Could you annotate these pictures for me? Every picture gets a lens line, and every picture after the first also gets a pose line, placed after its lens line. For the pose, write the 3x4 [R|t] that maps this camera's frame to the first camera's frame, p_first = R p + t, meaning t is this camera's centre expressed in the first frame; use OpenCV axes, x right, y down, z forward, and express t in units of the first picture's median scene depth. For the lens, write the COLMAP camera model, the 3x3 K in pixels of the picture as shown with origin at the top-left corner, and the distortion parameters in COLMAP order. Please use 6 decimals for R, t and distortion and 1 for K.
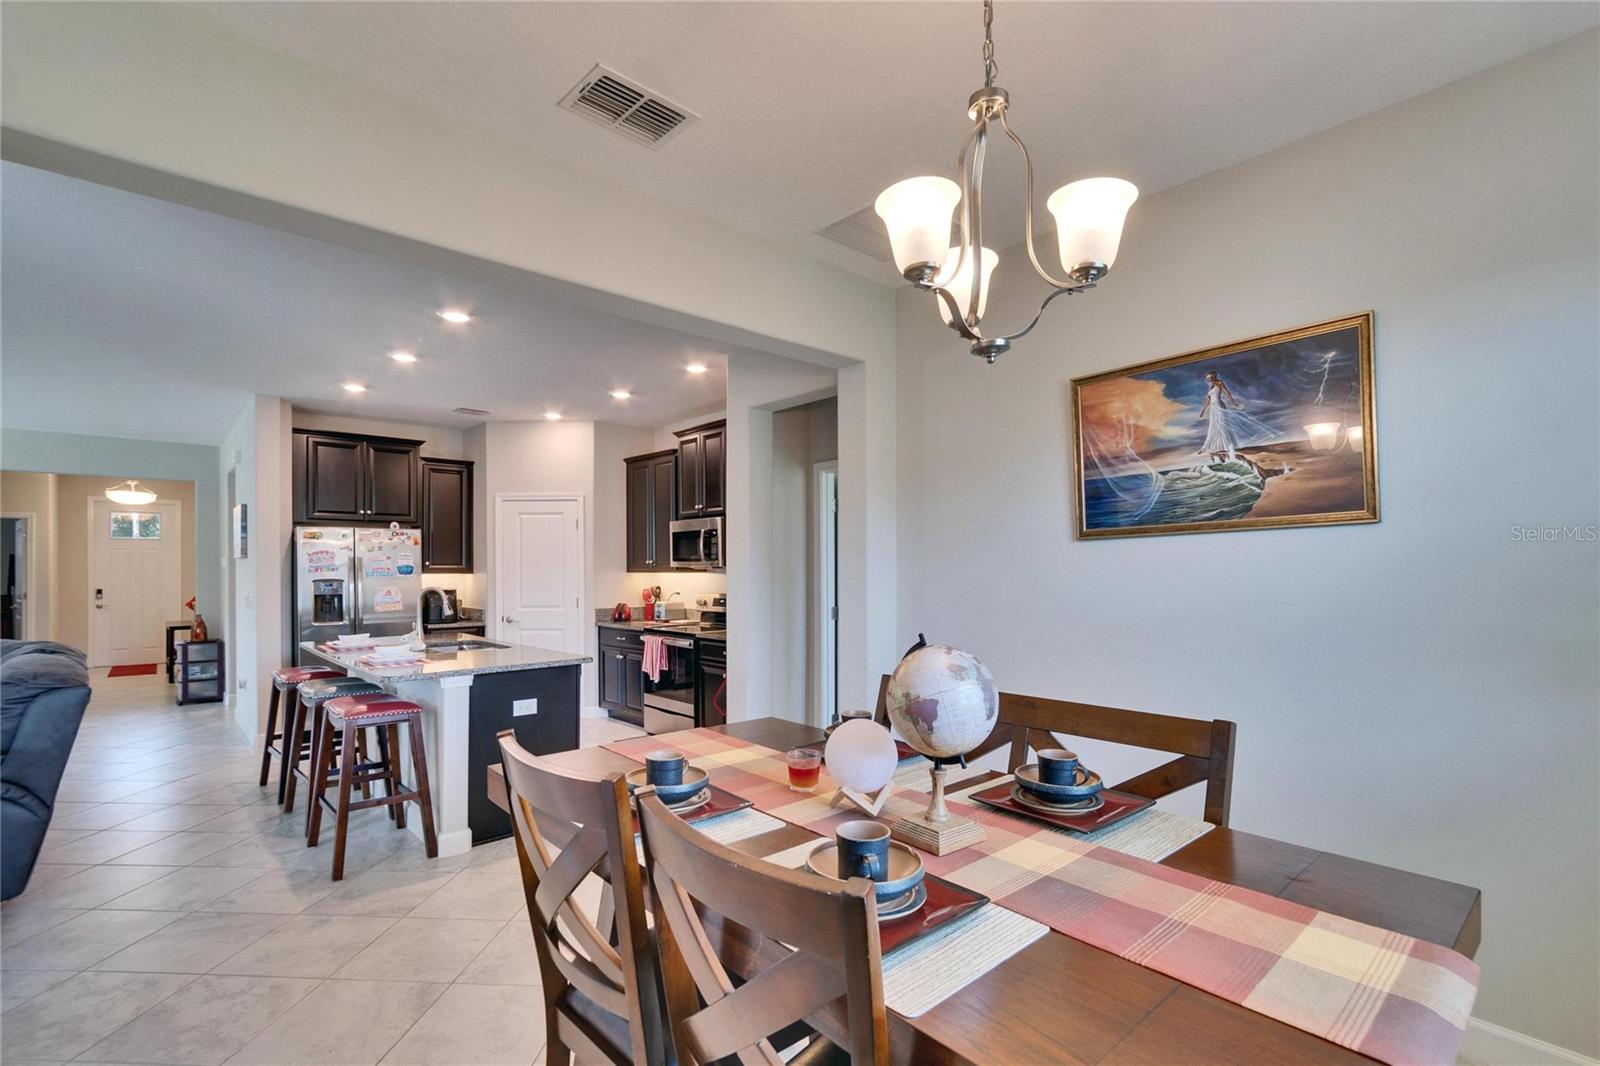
lens RADIAL K [[708.9, 0, 818.1], [0, 708.9, 564.1], [0, 0, 1]] dist [-0.005306, 0.000833]
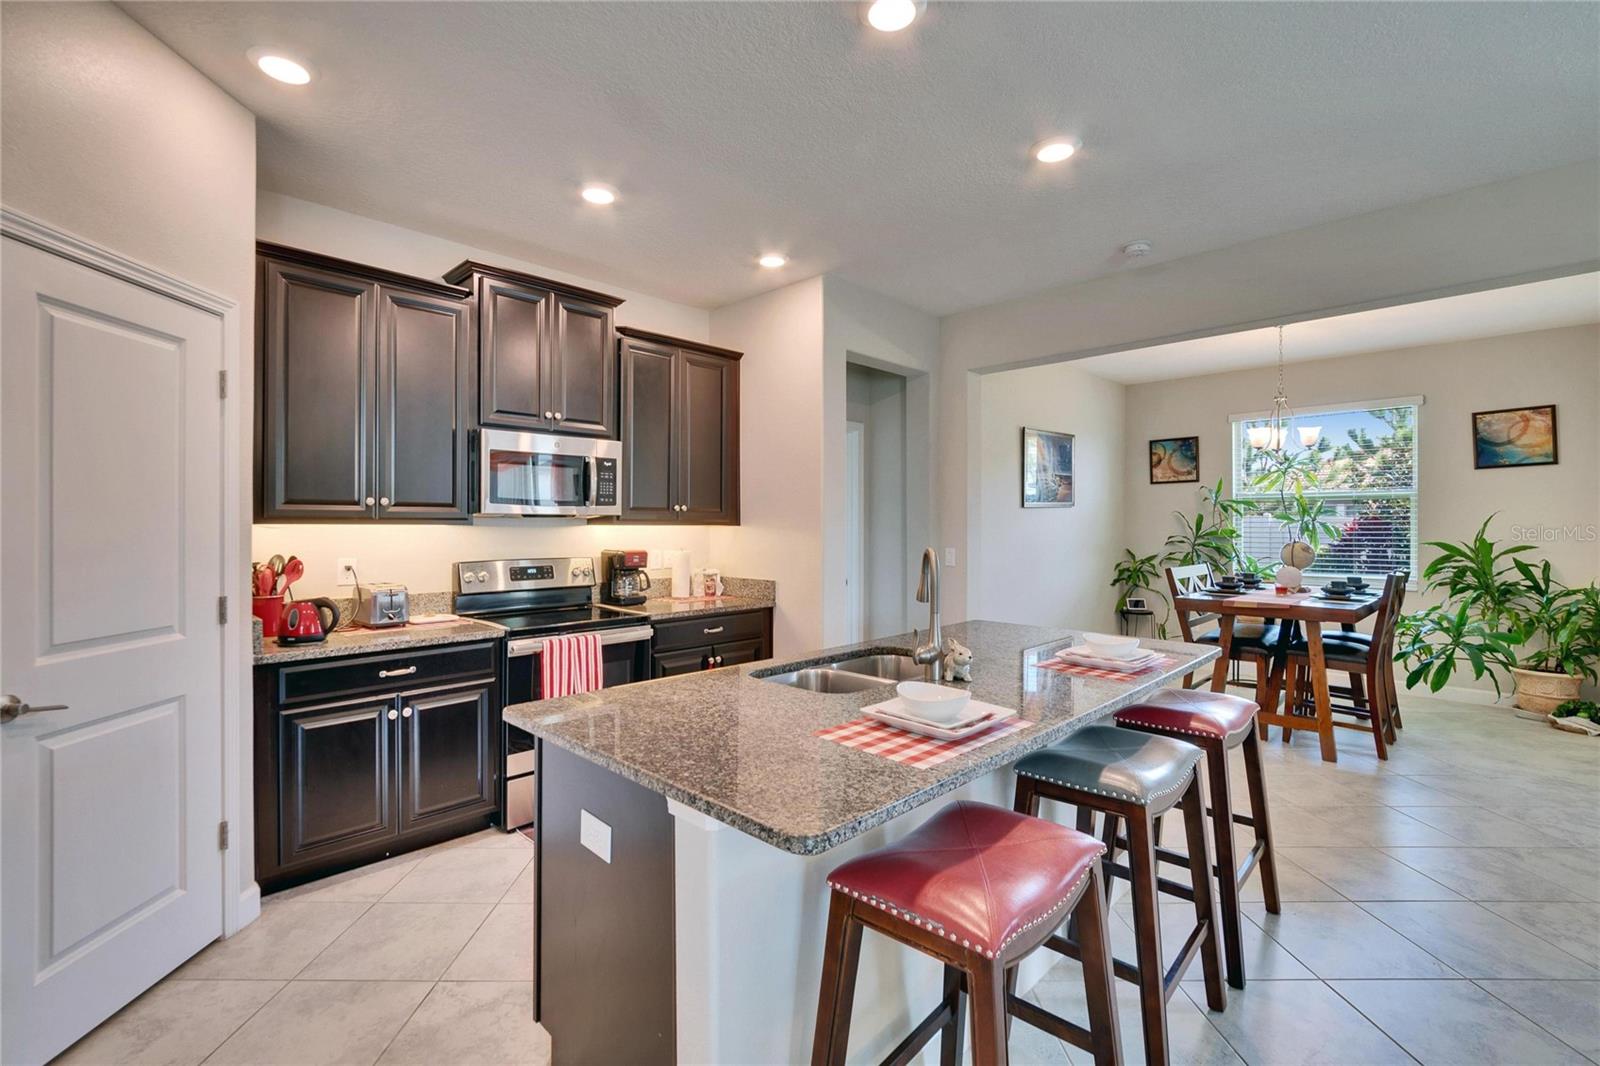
lens RADIAL K [[708.9, 0, 788.7], [0, 708.9, 526.6], [0, 0, 1]] dist [-0.005306, 0.000833]
pose [[-0.027014, 0.004508, 0.999625, -0.775830], [-0.004883, 0.999977, -0.004642, 0.015134], [-0.999623, -0.005006, -0.026991, 0.827999]]
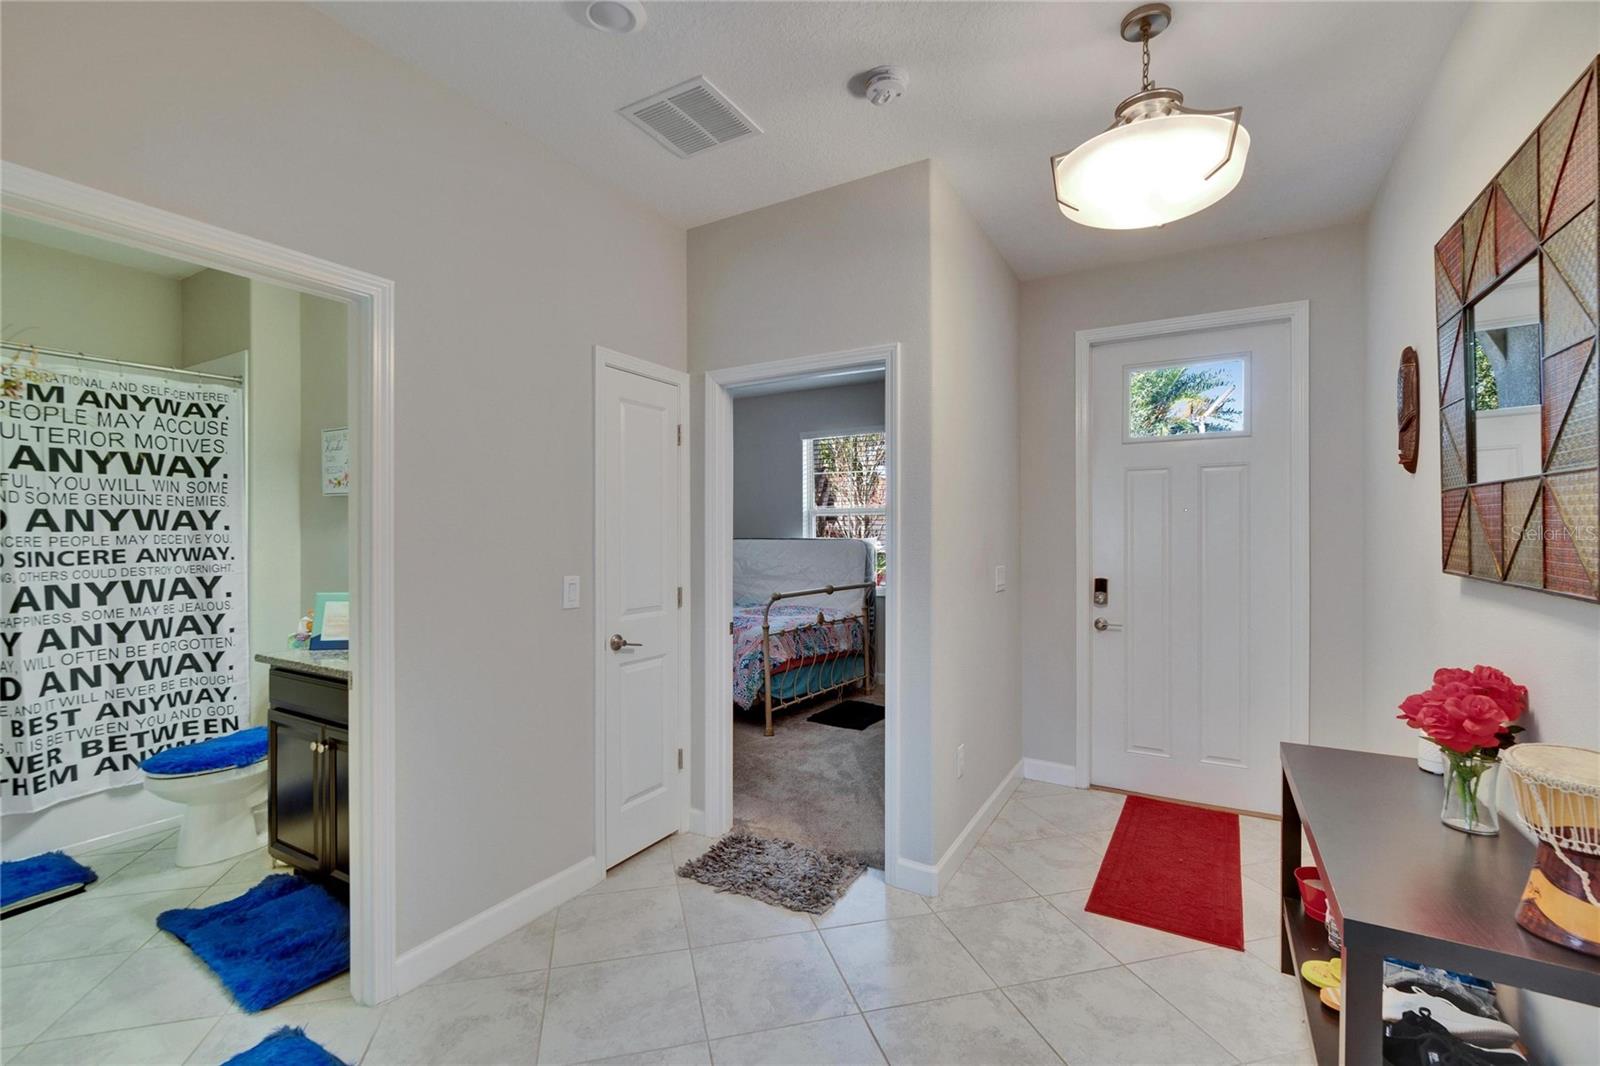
lens RADIAL K [[701.2, 0, 803.5], [0, 701.2, 538.7], [0, 0, 1]] dist [-0.007013, 0.002439]
pose [[0.278119, 0.007205, -0.960520, -1.203404], [0.002411, 0.999963, 0.008199, 0.018865], [0.960544, -0.004596, 0.278091, 1.269380]]
